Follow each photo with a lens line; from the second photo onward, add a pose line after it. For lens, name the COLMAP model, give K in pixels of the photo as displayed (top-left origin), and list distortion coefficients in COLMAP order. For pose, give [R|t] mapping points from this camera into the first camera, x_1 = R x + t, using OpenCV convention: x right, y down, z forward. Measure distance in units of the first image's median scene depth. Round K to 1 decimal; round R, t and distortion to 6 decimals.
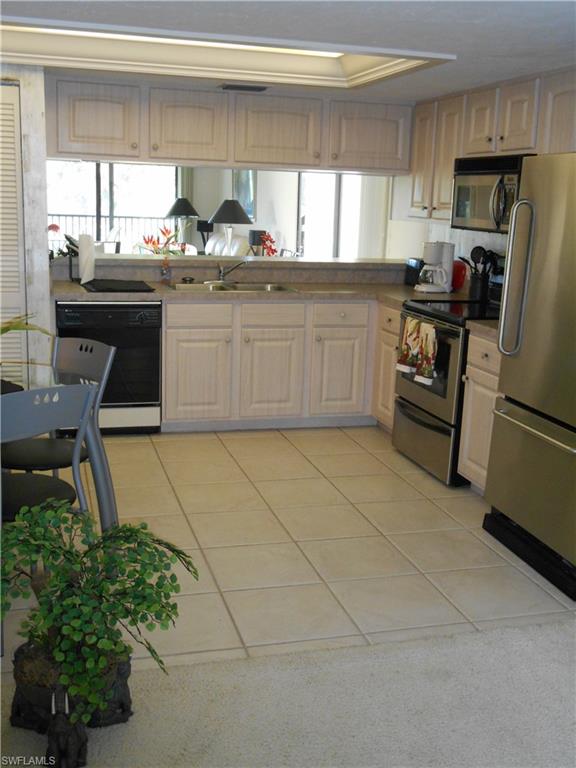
lens RADIAL K [[869.5, 0, 288.0], [0, 869.5, 384.0], [0, 0, 1]] dist [-0.036222, -0.005773]
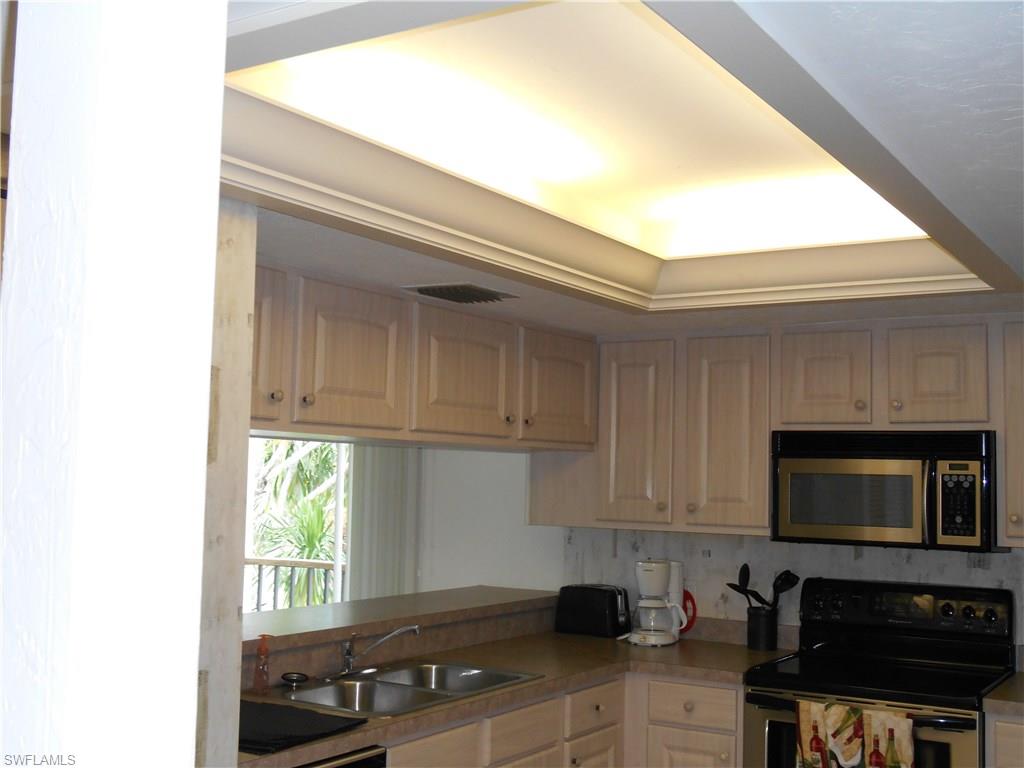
lens RADIAL K [[1159.3, 0, 512.0], [0, 1159.3, 384.0], [0, 0, 1]] dist [-0.036222, -0.005773]
pose [[0.751517, 0.033995, 0.658838, -0.476646], [0.142998, 0.966534, -0.212986, -0.133775], [-0.644030, 0.254275, 0.721505, 0.479323]]
